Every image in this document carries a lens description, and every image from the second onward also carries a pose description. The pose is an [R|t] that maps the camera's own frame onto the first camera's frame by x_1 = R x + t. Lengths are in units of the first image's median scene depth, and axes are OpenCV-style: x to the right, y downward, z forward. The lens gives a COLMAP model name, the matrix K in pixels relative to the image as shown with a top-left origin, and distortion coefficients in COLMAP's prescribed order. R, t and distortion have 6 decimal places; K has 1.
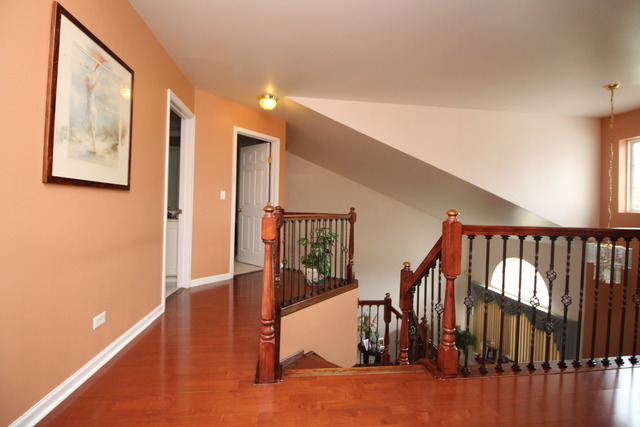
lens RADIAL K [[296.9, 0, 316.5], [0, 296.9, 212.5], [0, 0, 1]] dist [-0.011847, -0.001086]
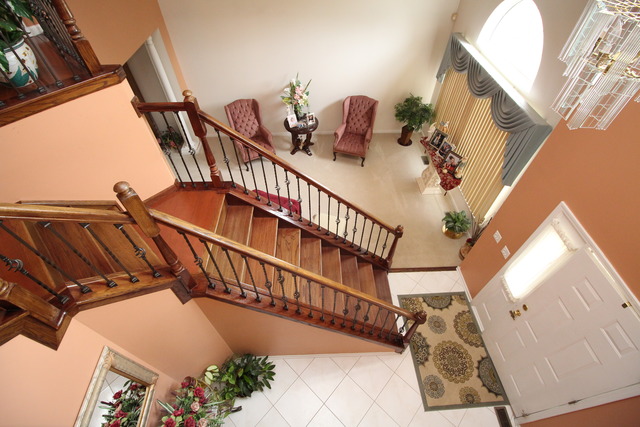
lens RADIAL K [[296.9, 0, 321.6], [0, 296.9, 212.2], [0, 0, 1]] dist [-0.011847, -0.001086]
pose [[0.998203, 0.034627, -0.048903, 0.571076], [0.013295, 0.667799, 0.744223, 0.021305], [0.058428, -0.743535, 0.666139, 0.531408]]
